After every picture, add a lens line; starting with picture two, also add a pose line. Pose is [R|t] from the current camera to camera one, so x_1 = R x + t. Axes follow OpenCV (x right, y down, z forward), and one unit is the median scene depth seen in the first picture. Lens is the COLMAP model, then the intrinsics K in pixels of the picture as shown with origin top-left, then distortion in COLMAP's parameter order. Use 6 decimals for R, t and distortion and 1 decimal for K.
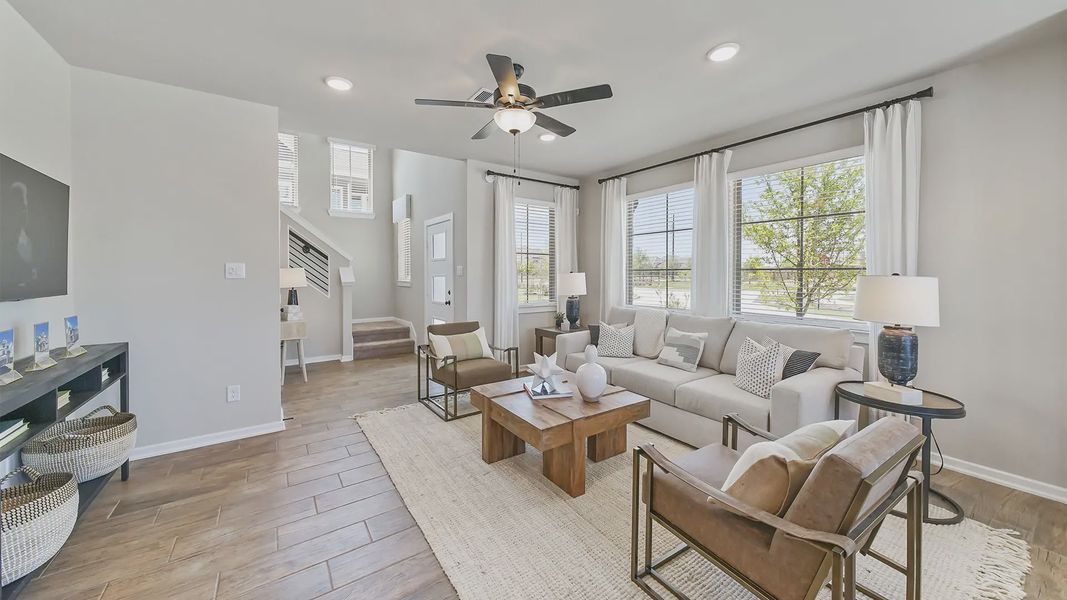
lens RADIAL K [[392.9, 0, 533.5], [0, 392.9, 275.2], [0, 0, 1]] dist [-0.000152, -0.000011]
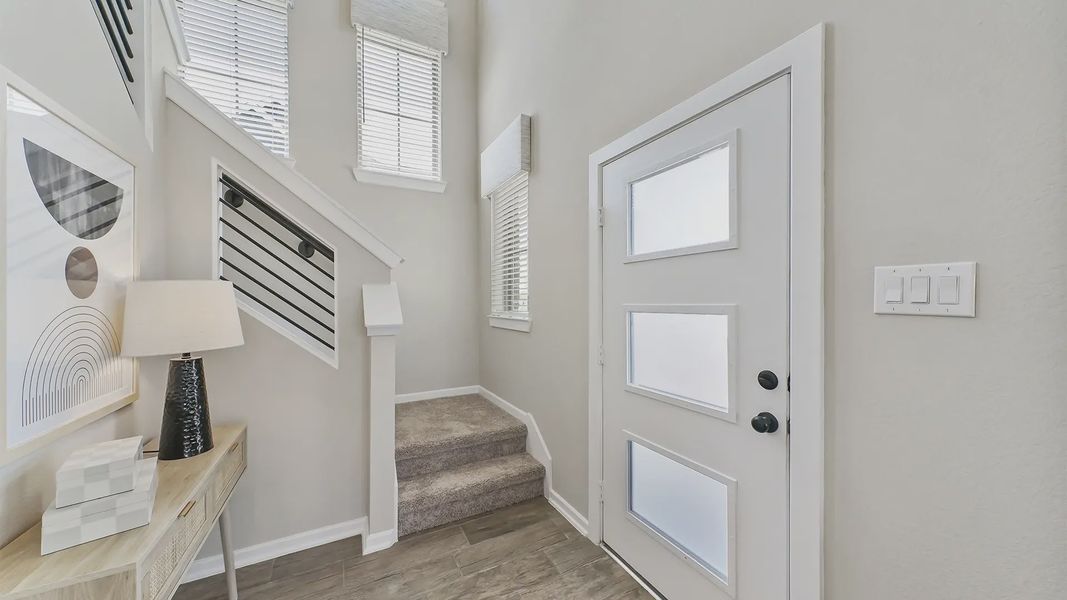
lens RADIAL K [[365.7, 0, 529.5], [0, 365.7, 298.1], [0, 0, 1]] dist [0.000824, -0.000043]
pose [[0.993924, 0.000274, -0.110071, -0.296753], [-0.001859, 0.999896, -0.014299, -0.002153], [0.110056, 0.014417, 0.993821, 0.666728]]
